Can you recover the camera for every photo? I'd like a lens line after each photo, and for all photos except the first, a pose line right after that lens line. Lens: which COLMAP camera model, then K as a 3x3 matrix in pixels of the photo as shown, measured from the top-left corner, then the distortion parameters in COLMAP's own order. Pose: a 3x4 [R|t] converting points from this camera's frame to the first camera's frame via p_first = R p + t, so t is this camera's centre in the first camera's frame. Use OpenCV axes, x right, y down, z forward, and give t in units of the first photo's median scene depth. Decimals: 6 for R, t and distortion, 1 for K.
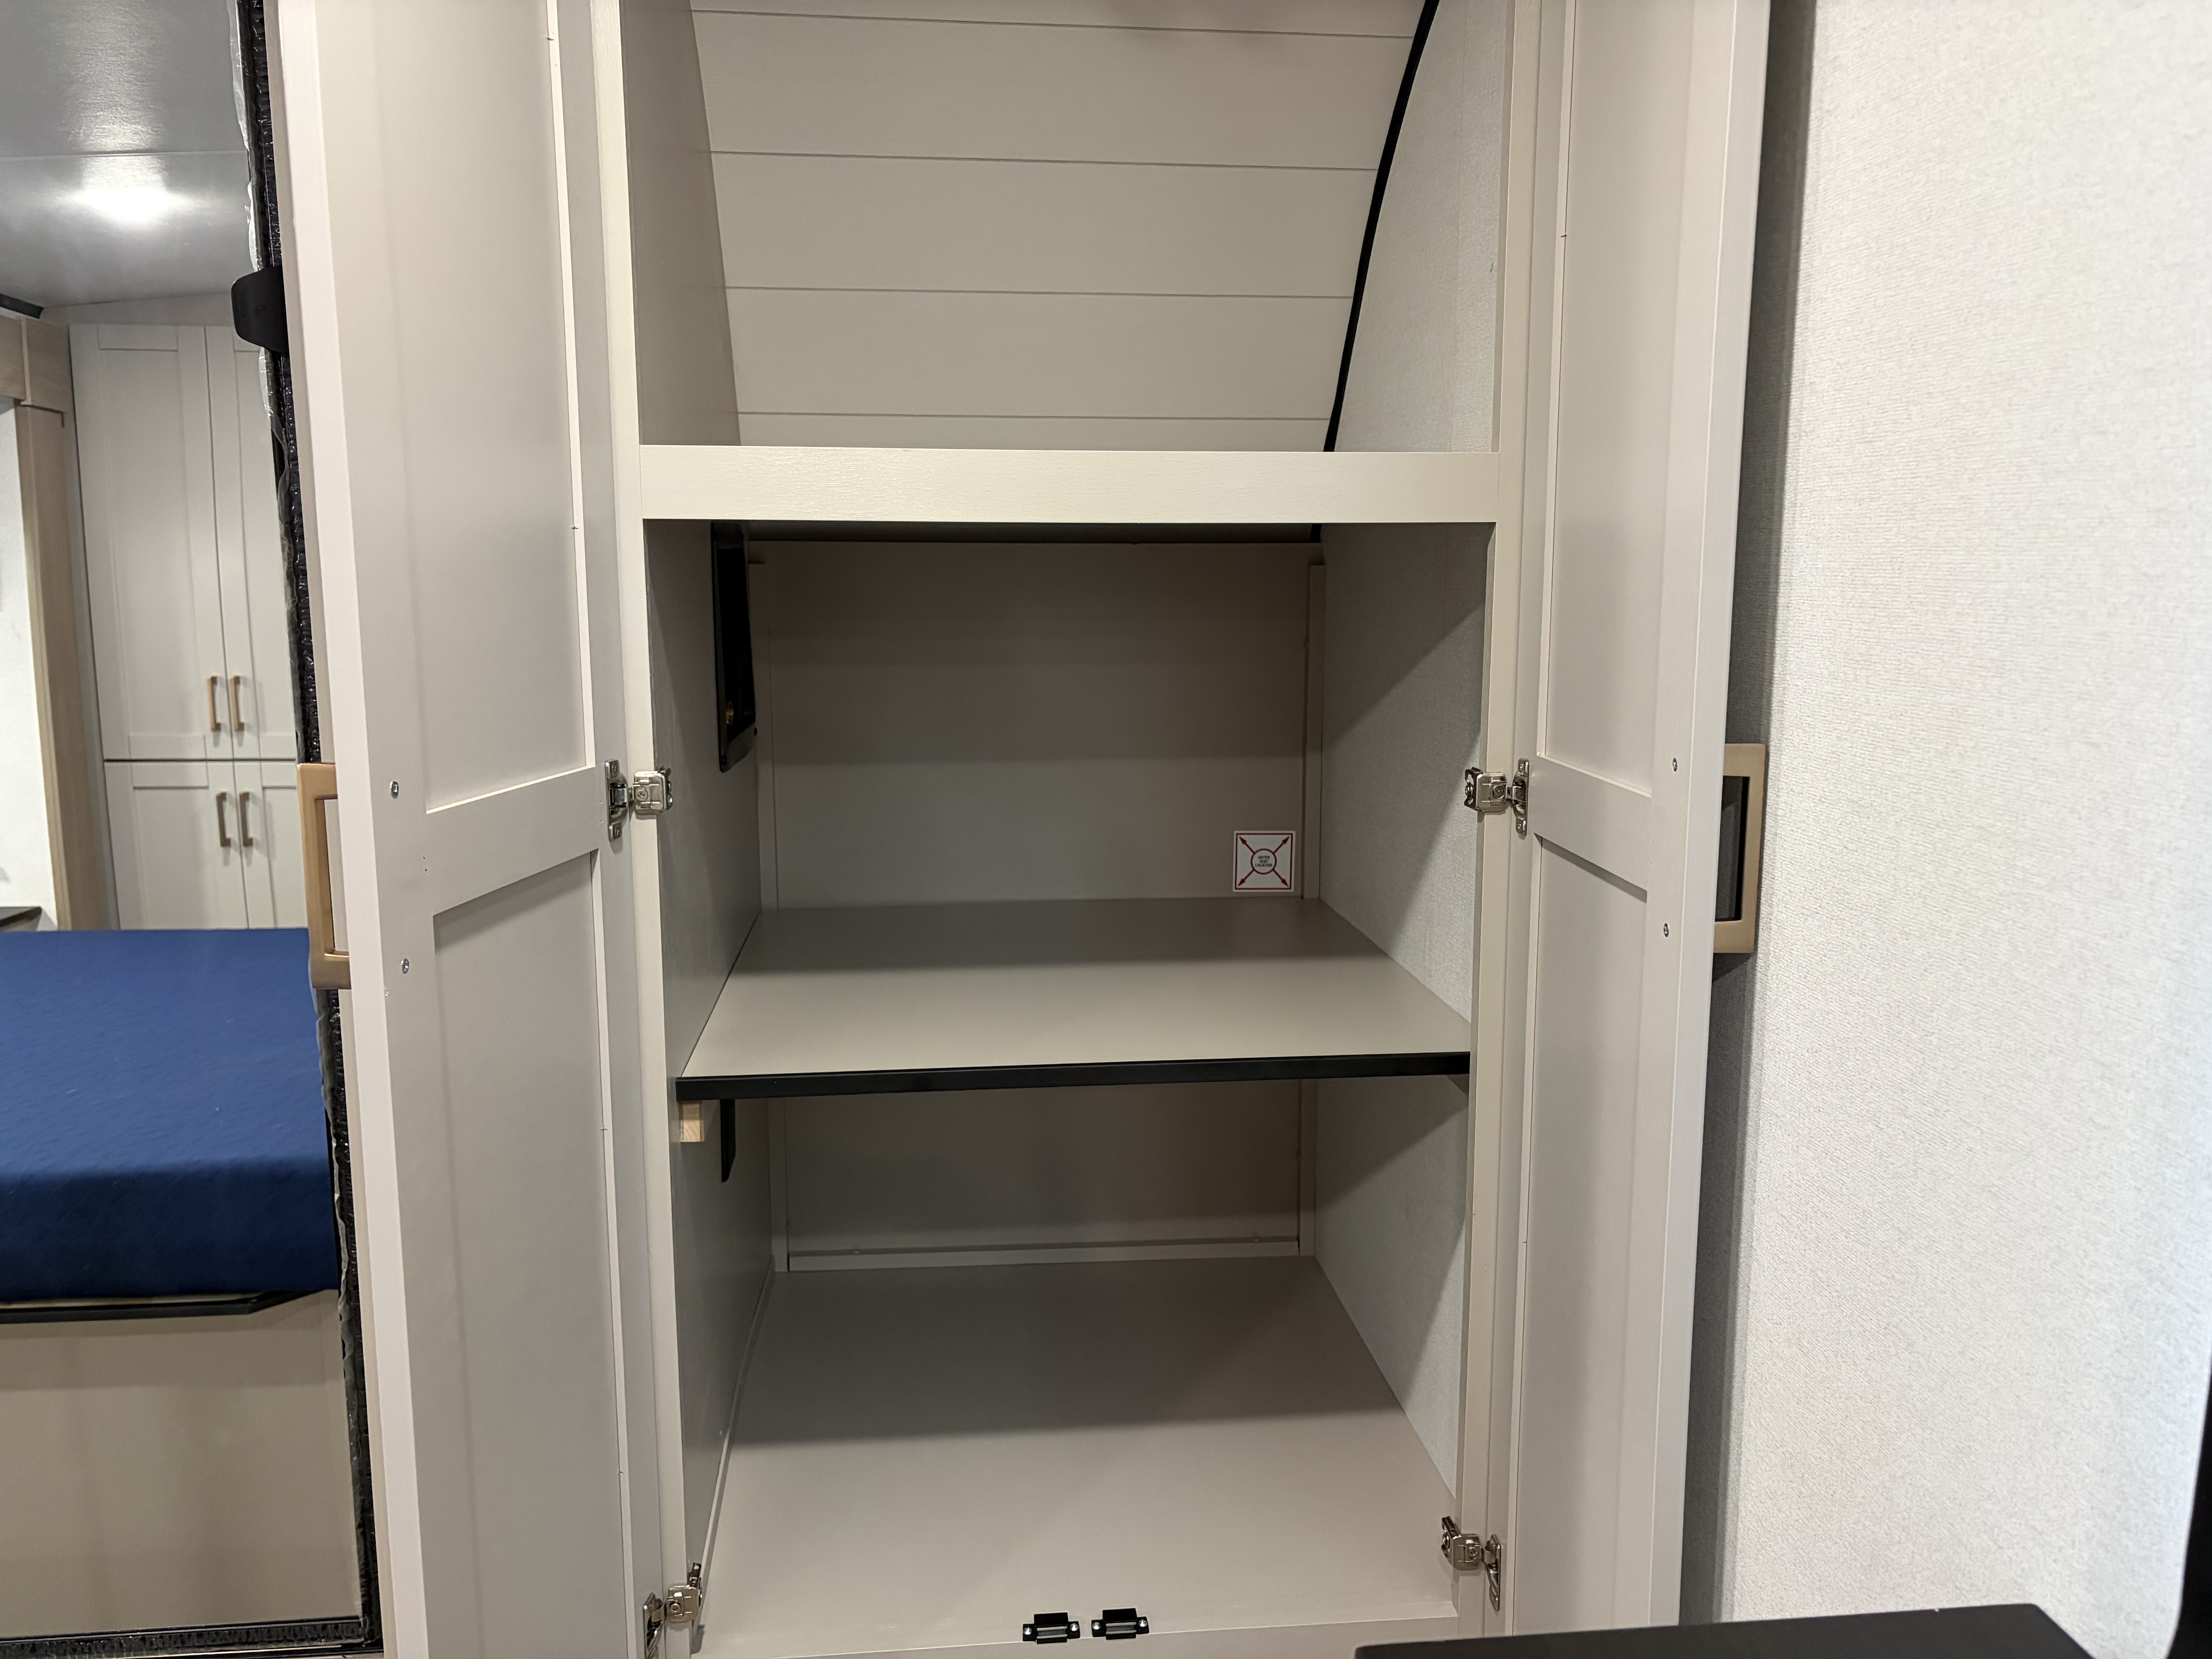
lens RADIAL K [[1681.7, 0, 1147.8], [0, 1681.7, 829.3], [0, 0, 1]] dist [0.038069, -0.065655]
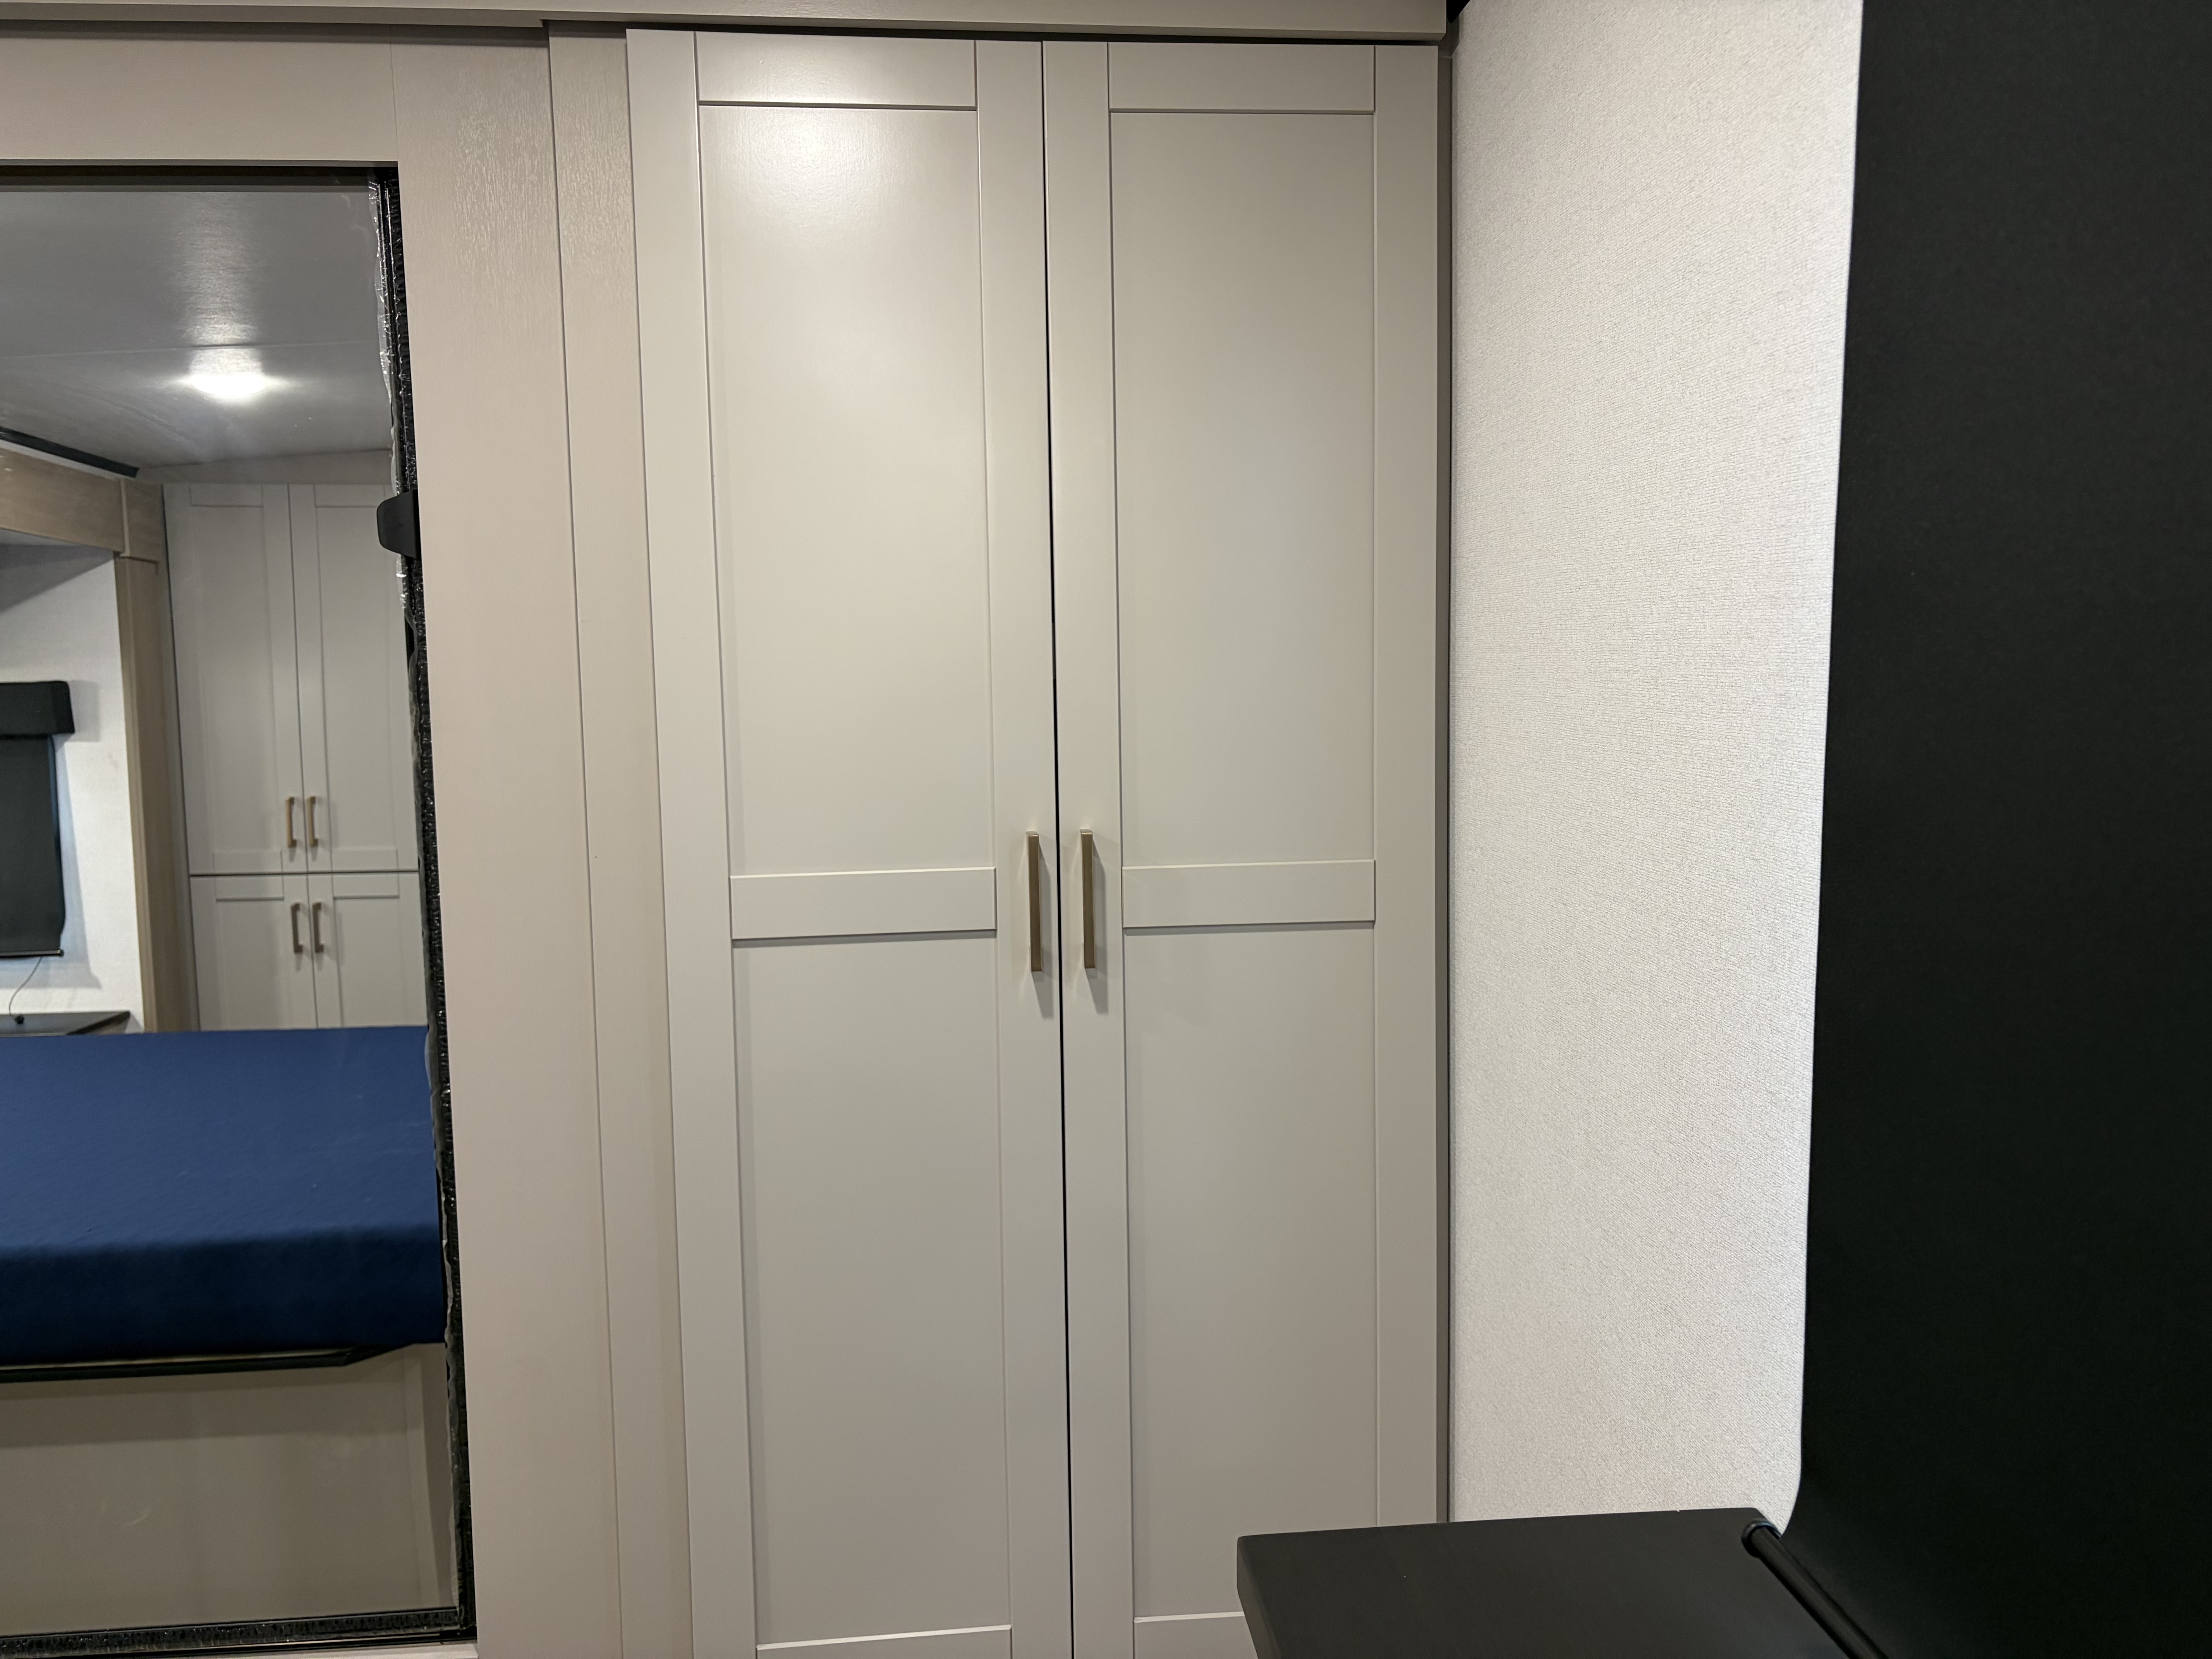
lens RADIAL K [[1696.8, 0, 1120.7], [0, 1696.8, 827.4], [0, 0, 1]] dist [0.004934, 0.003487]
pose [[0.999428, -0.015426, -0.030082, 0.028667], [0.013692, 0.998278, -0.057047, -0.001686], [0.030910, 0.056603, 0.997918, -0.142163]]
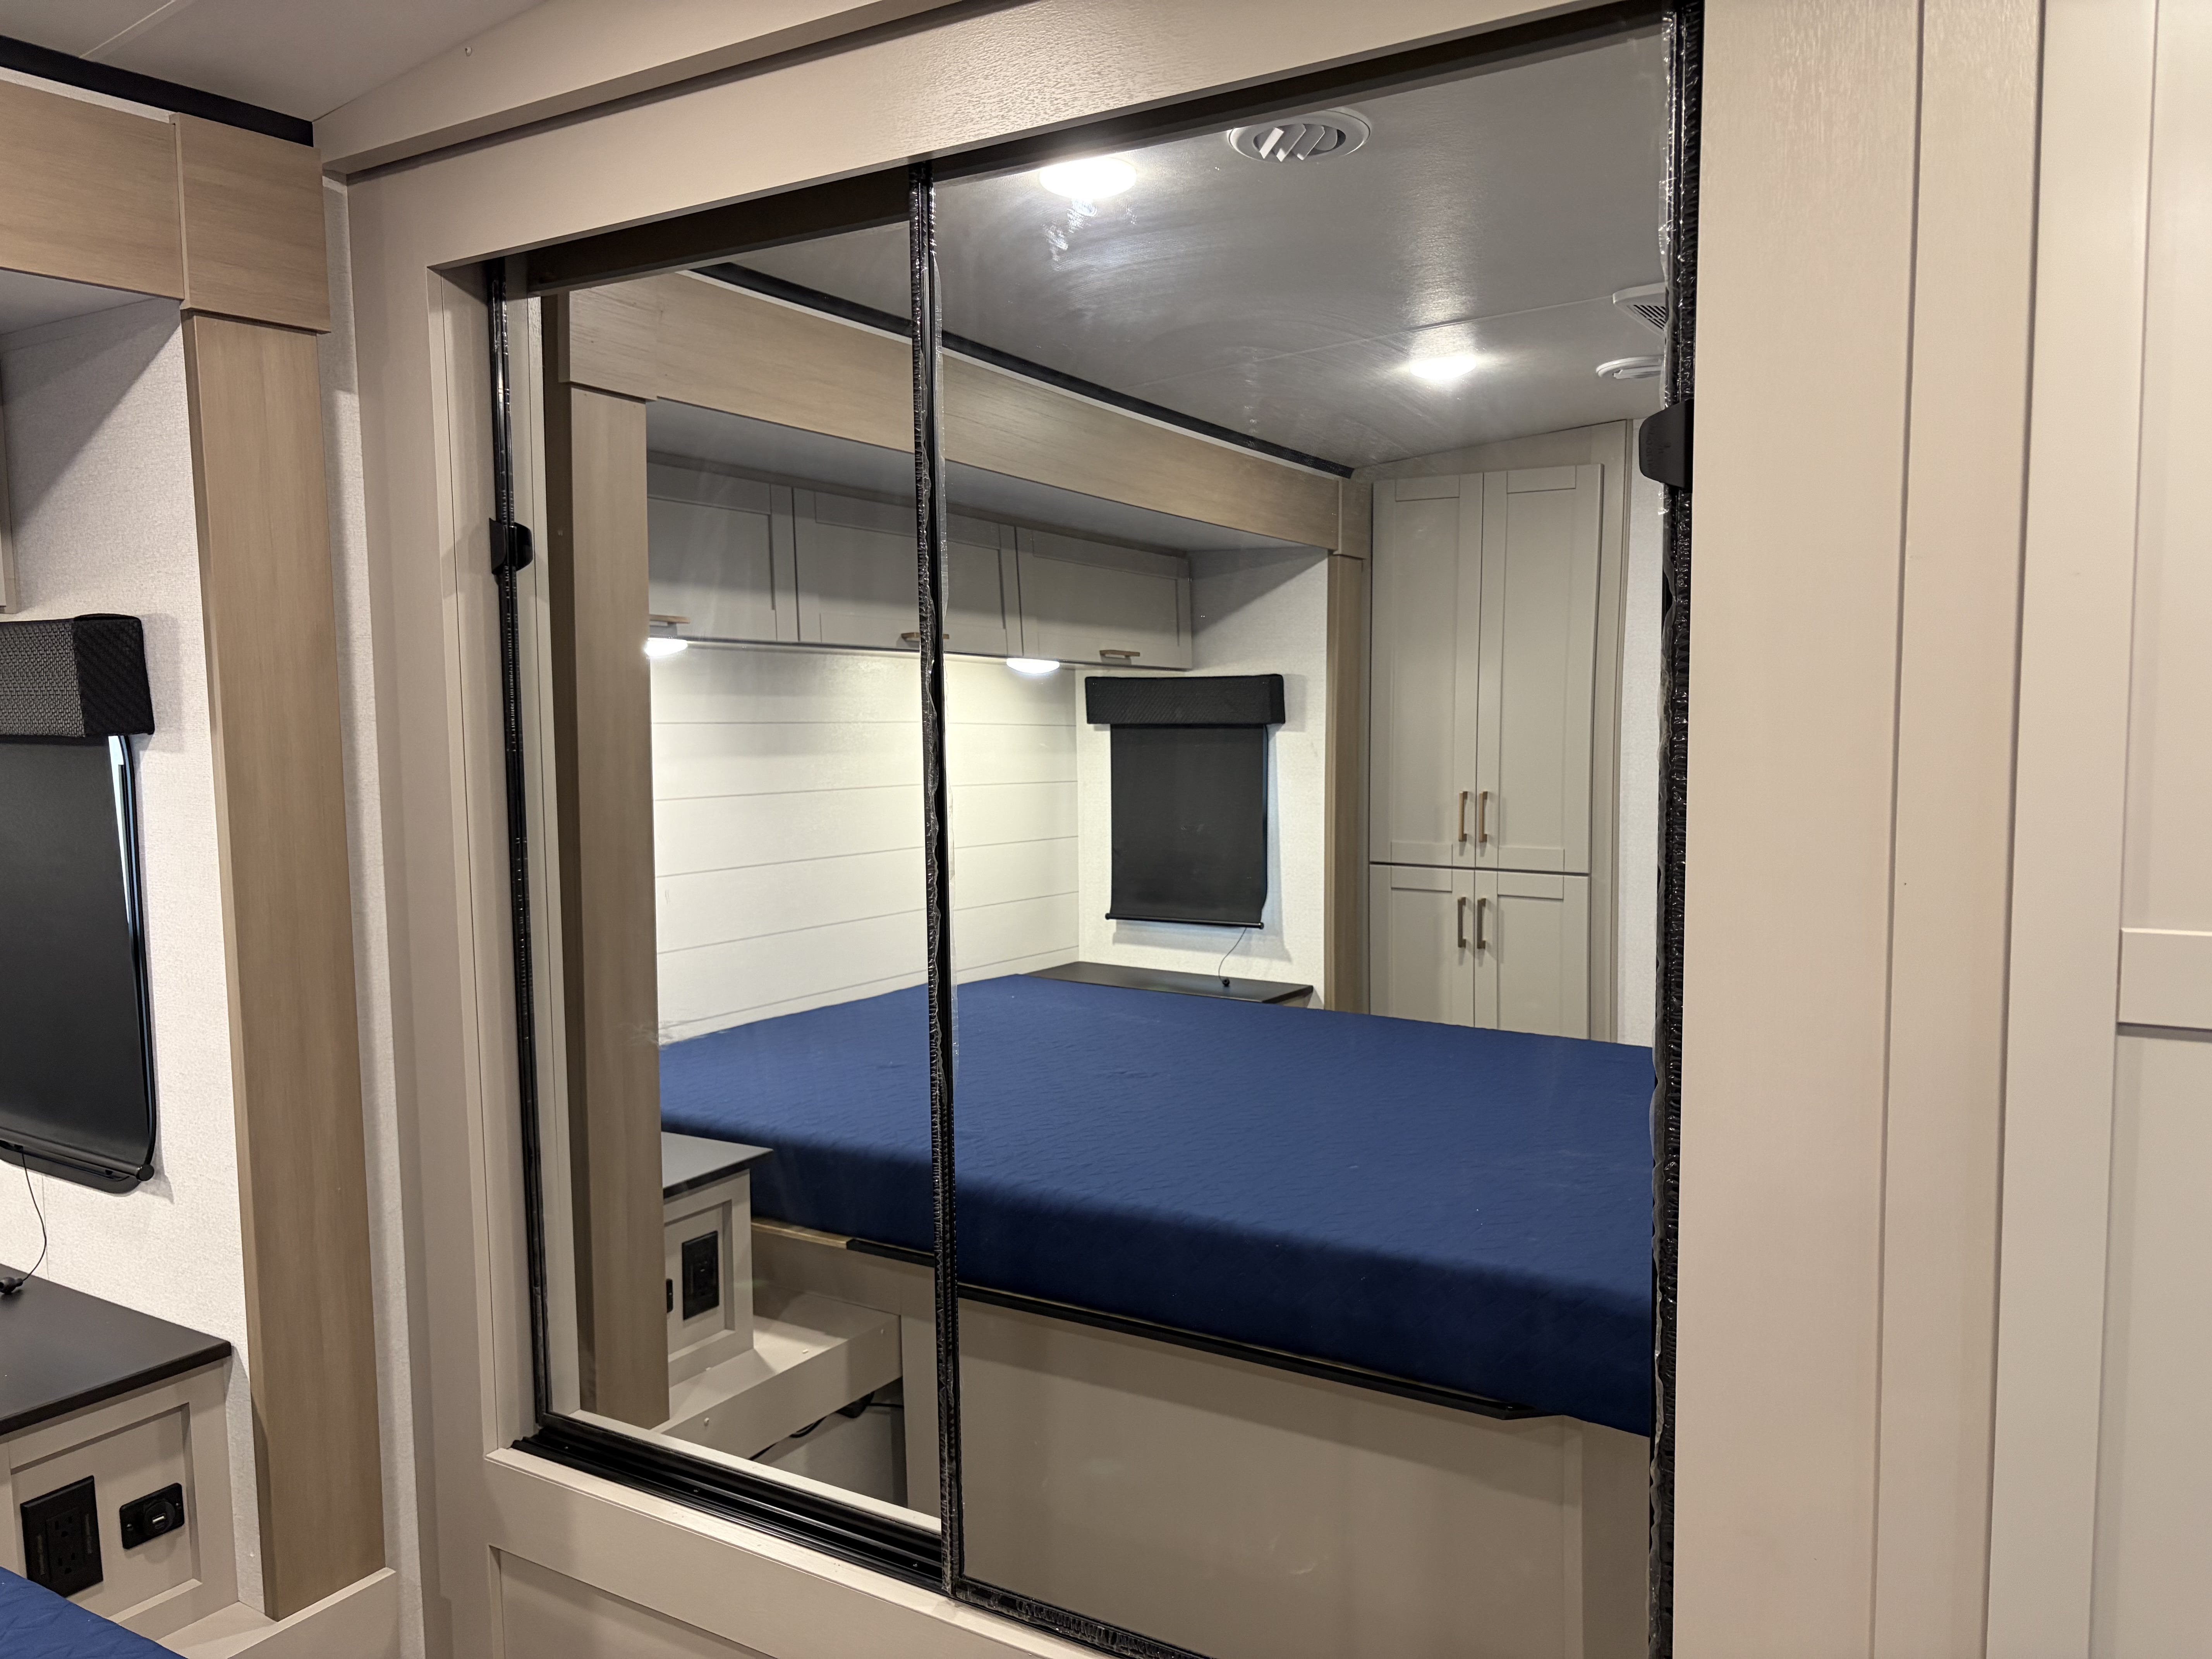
lens RADIAL K [[1681.7, 0, 1147.8], [0, 1681.7, 829.3], [0, 0, 1]] dist [0.038069, -0.065655]
pose [[0.791831, 0.039832, -0.609440, -0.093845], [-0.080646, 0.995952, -0.039688, -0.011495], [0.605392, 0.080575, 0.791839, 0.030488]]
